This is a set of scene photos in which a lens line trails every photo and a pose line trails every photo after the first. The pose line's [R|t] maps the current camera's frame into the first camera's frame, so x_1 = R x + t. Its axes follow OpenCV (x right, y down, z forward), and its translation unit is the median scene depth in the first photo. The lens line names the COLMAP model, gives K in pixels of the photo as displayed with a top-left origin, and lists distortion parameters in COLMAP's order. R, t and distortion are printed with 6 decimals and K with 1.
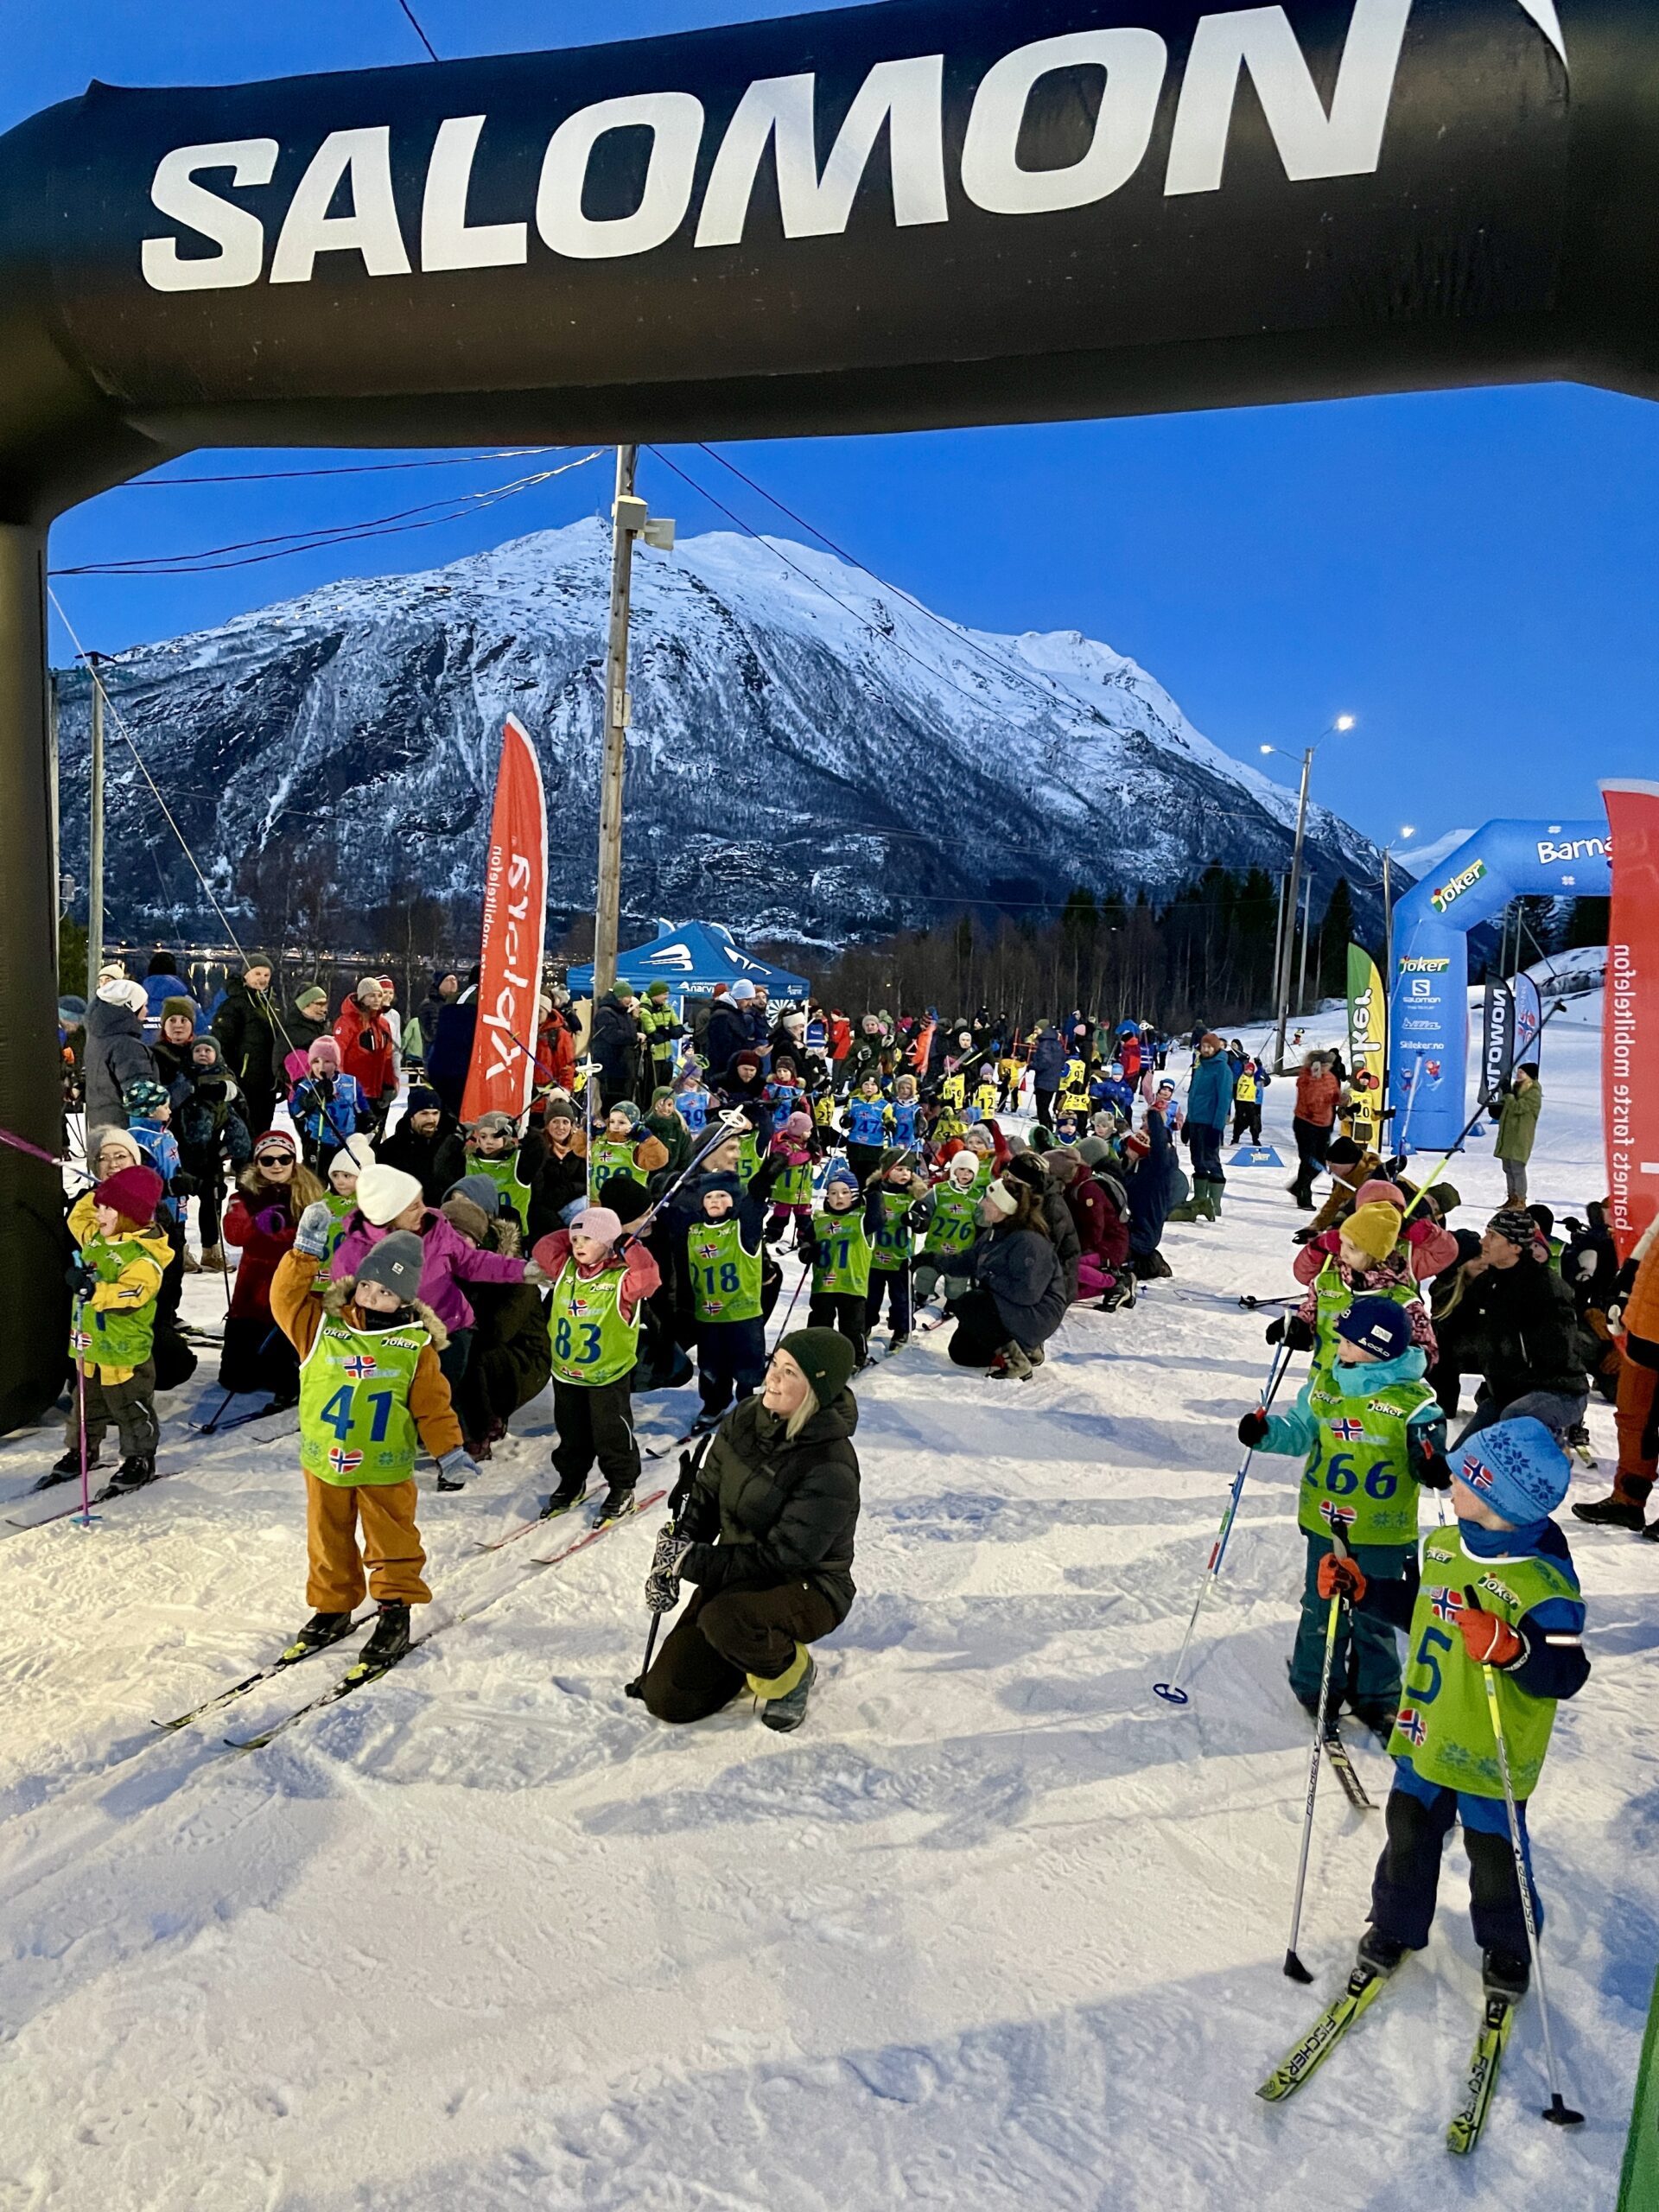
lens RADIAL K [[1683.3, 0, 812.1], [0, 1683.3, 1090.0], [0, 0, 1]] dist [0.080357, -0.100761]
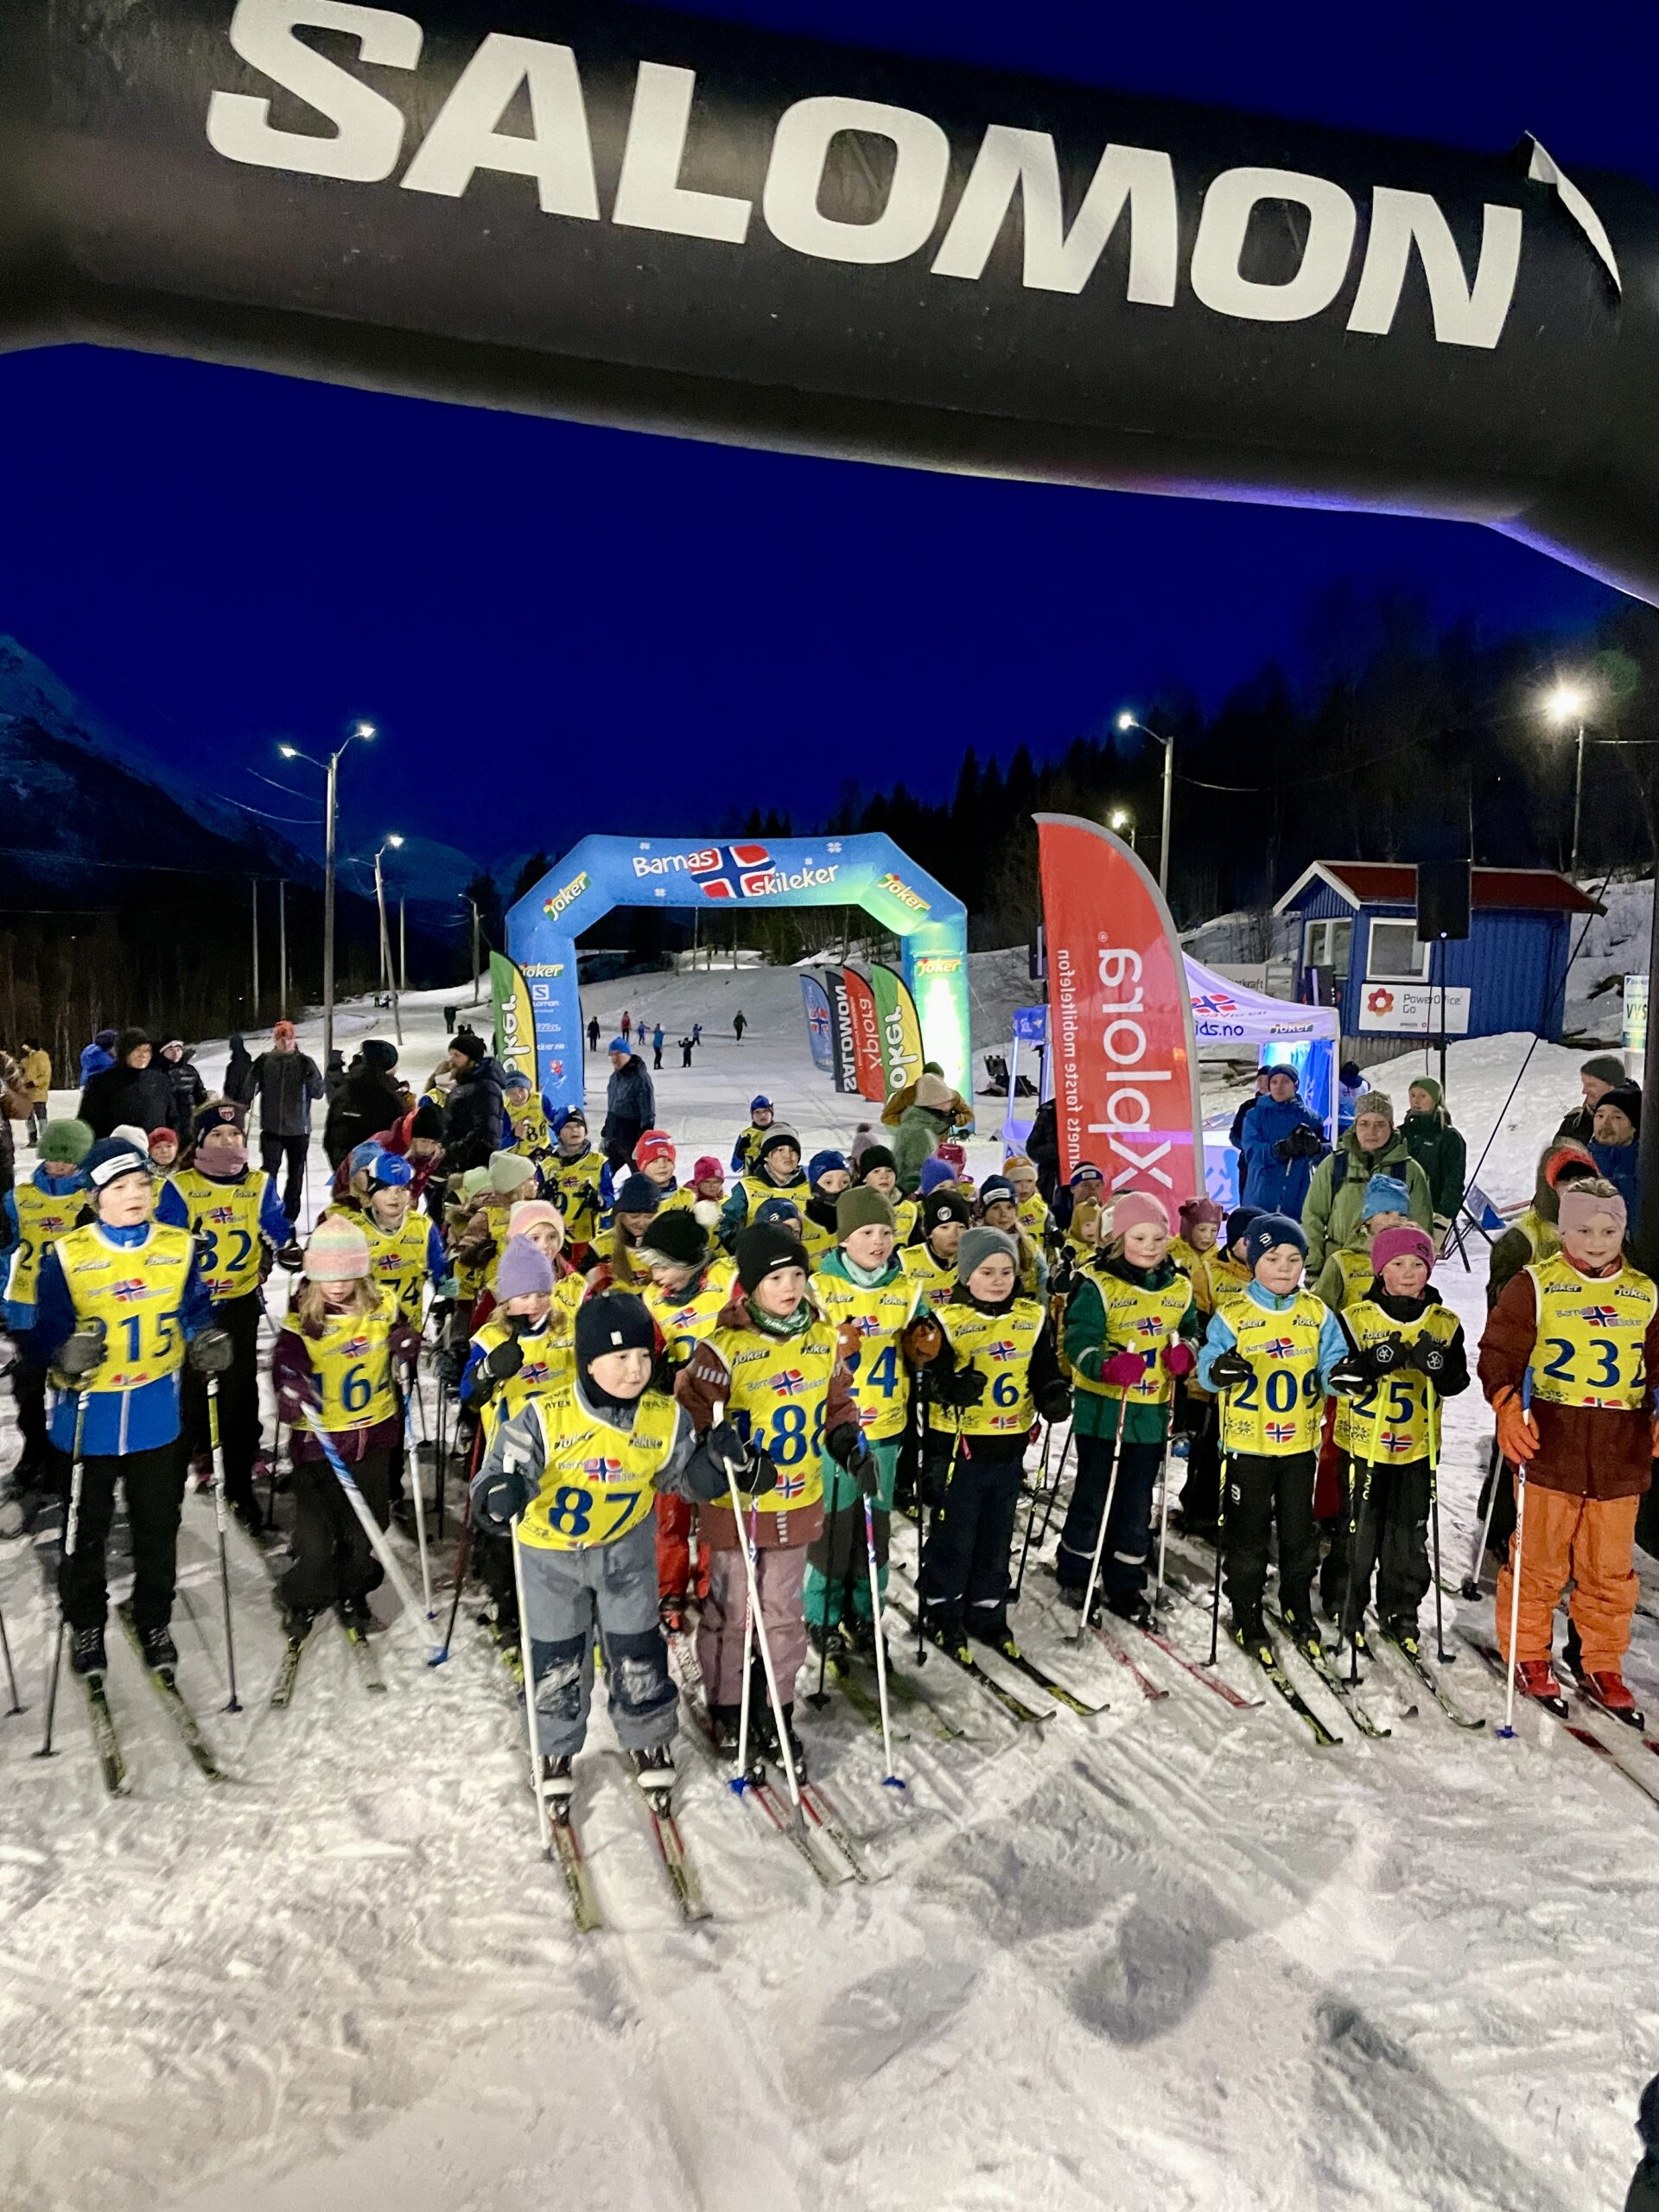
lens RADIAL K [[1683.3, 0, 849.1], [0, 1683.3, 1118.8], [0, 0, 1]] dist [0.080357, -0.100761]
pose [[0.810257, -0.073157, 0.581491, -0.118918], [0.065482, 0.997267, 0.034222, -0.005613], [-0.582405, 0.010348, 0.812833, 0.035416]]
